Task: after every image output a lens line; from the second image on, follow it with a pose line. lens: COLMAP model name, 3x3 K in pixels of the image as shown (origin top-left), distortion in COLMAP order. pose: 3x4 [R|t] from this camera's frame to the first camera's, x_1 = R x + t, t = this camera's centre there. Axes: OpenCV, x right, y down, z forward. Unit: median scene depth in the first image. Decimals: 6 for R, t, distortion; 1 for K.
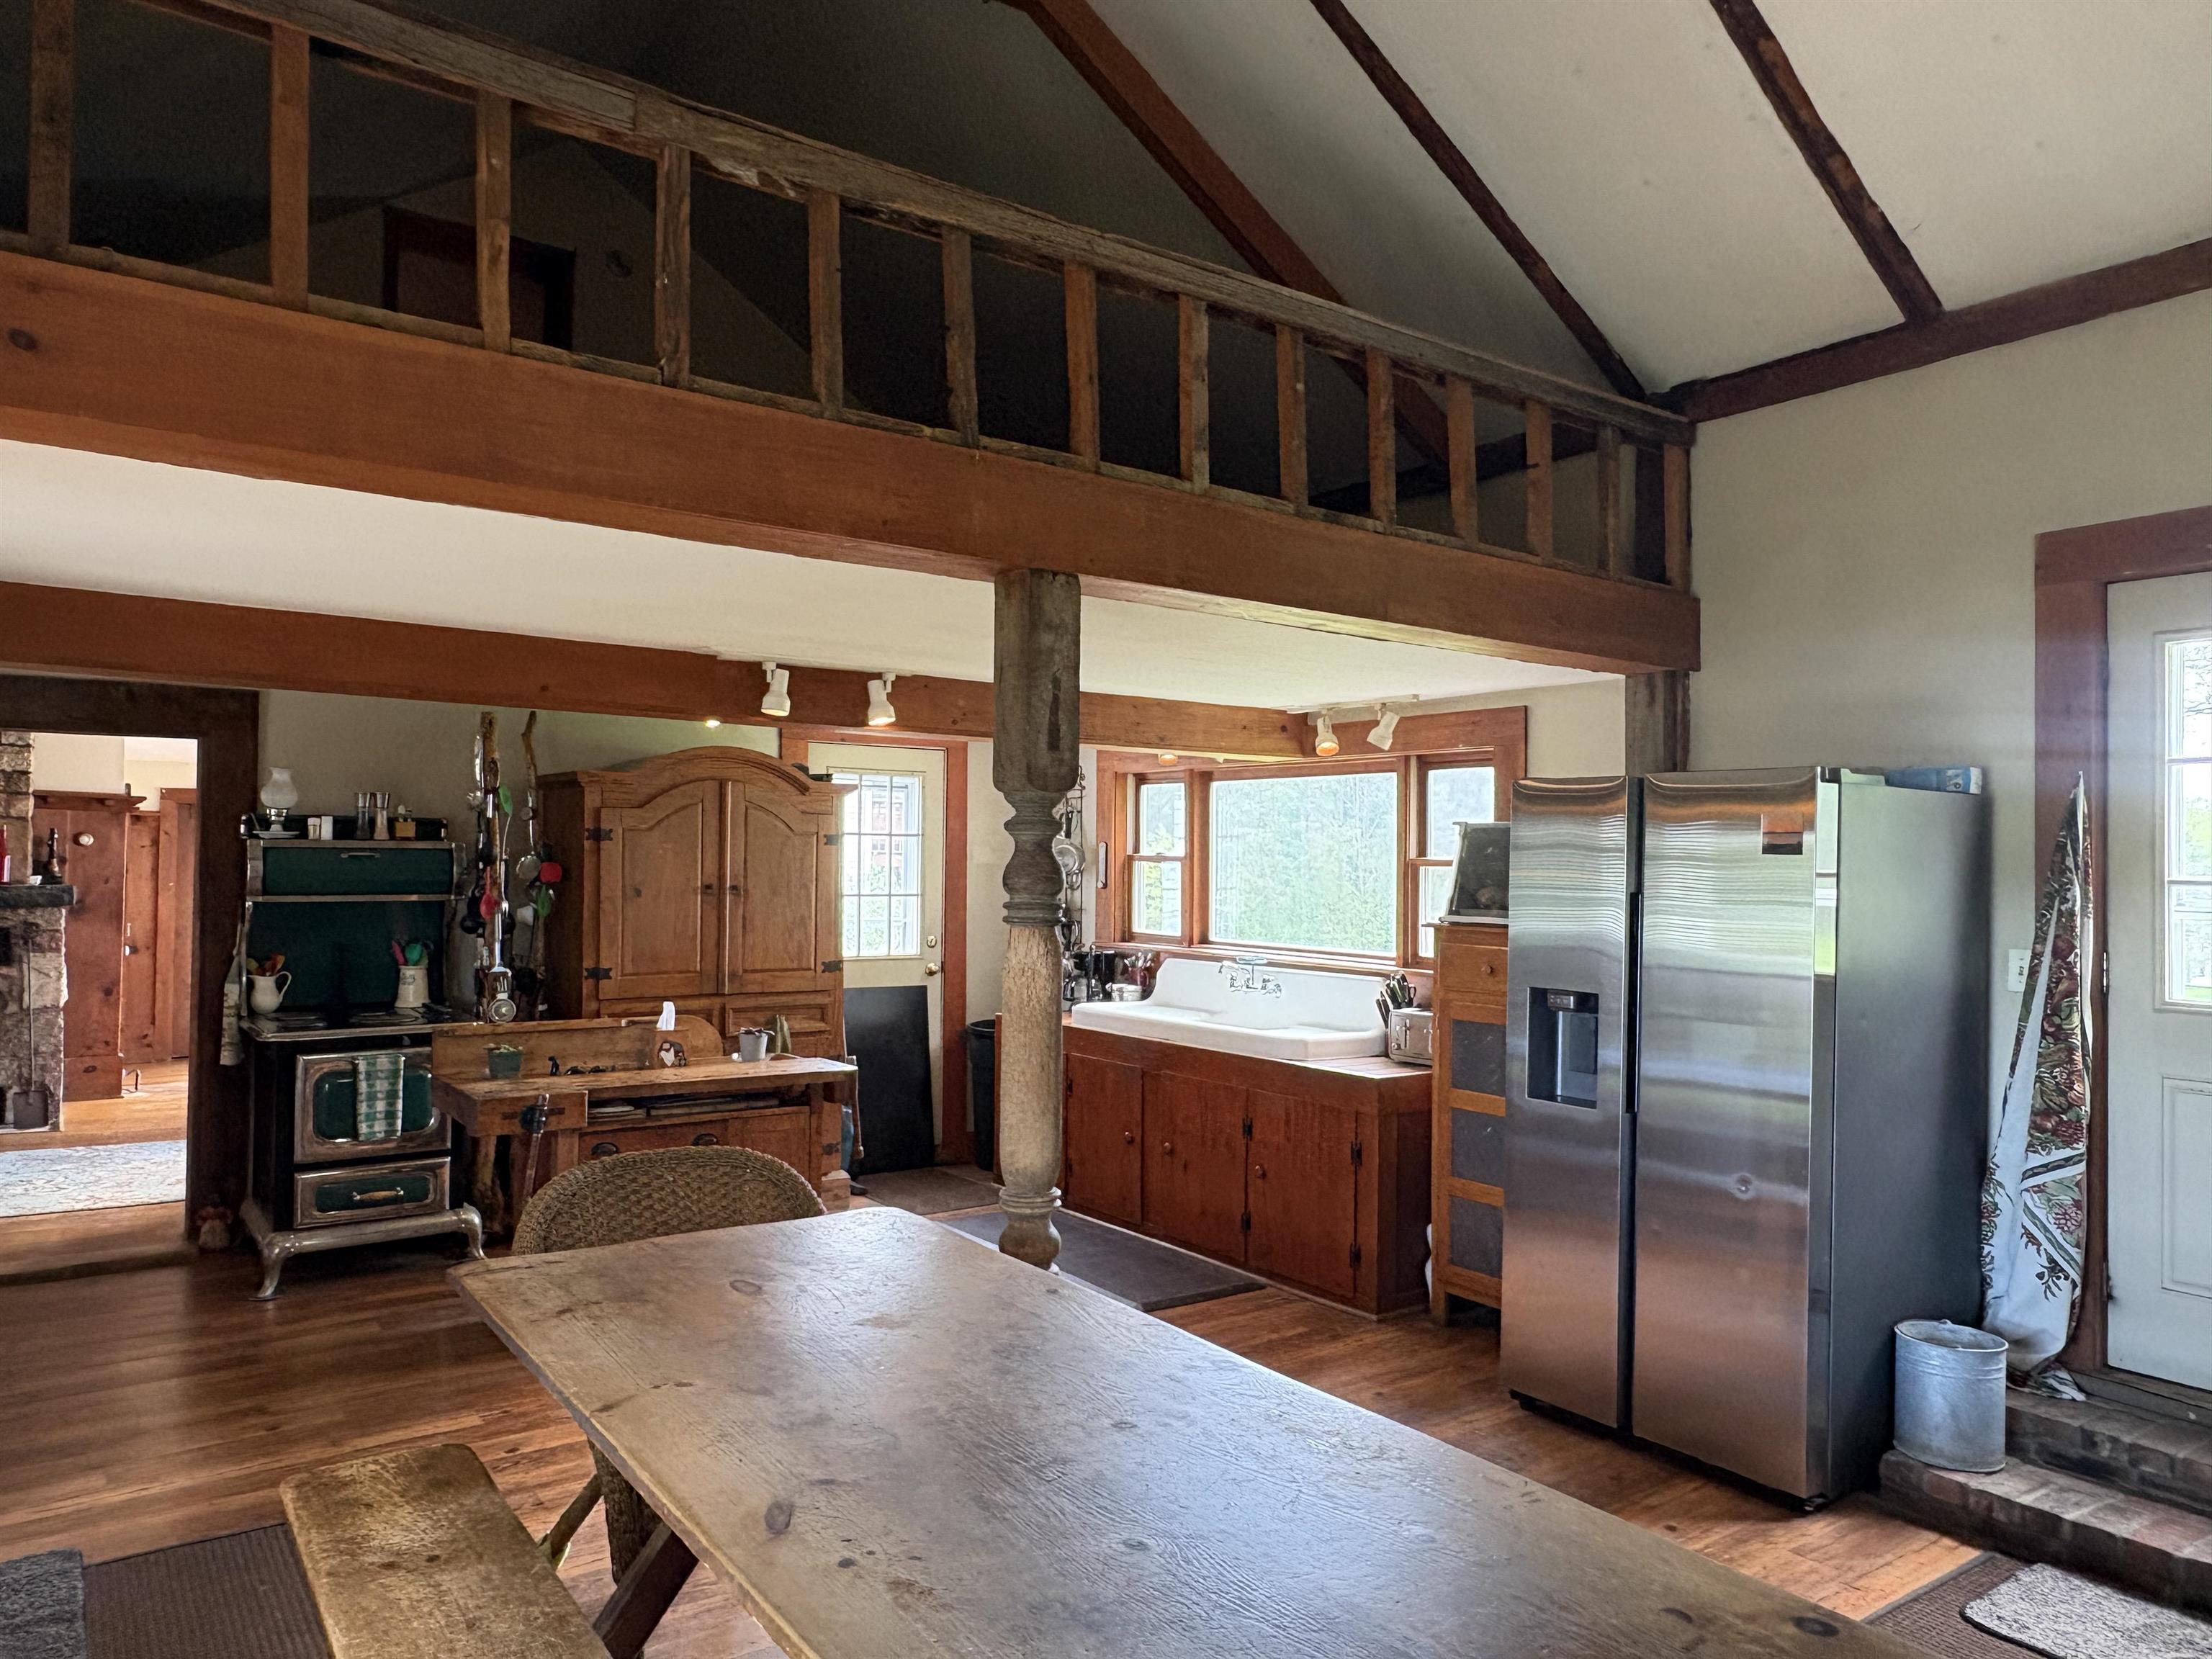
lens RADIAL K [[1456.1, 0, 1097.9], [0, 1456.1, 838.3], [0, 0, 1]] dist [-0.005887, 0.006694]
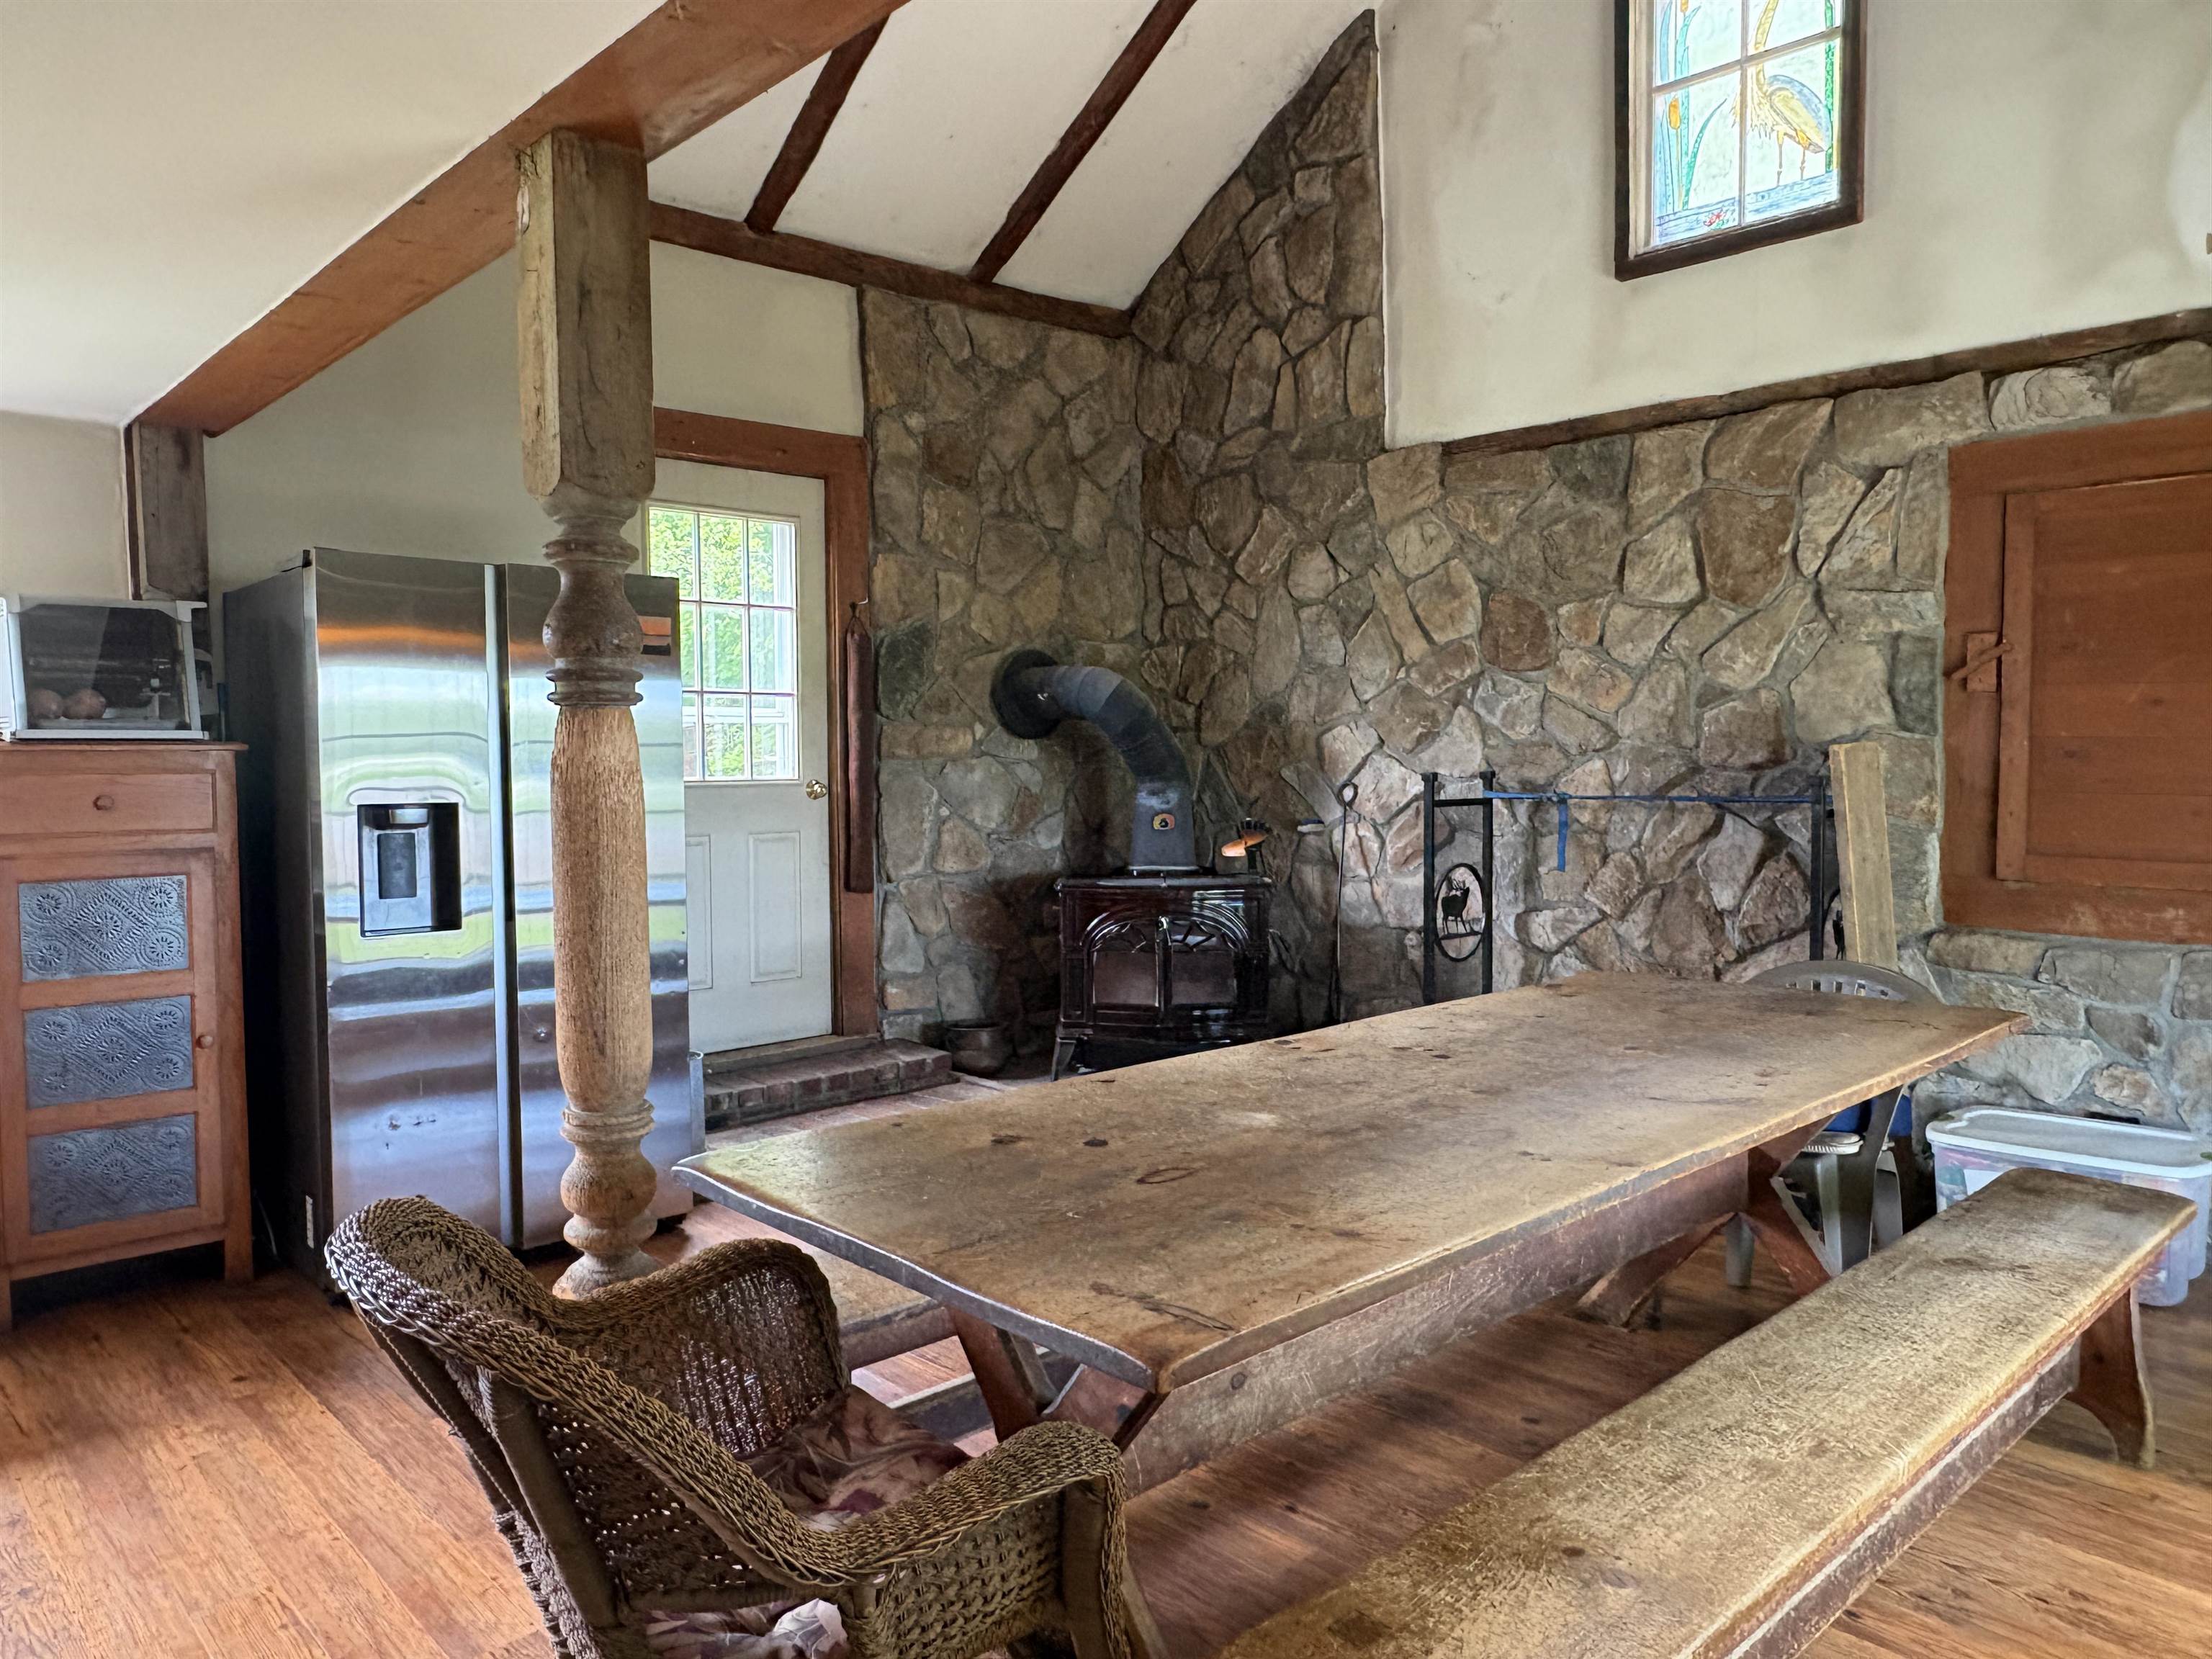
lens RADIAL K [[1456.1, 0, 1097.9], [0, 1456.1, 827.8], [0, 0, 1]] dist [-0.005887, 0.006694]
pose [[-0.121023, -0.059067, 0.990891, -0.919598], [-0.021576, 0.998149, 0.056864, 0.096063], [-0.992415, -0.014497, -0.122074, 1.100550]]
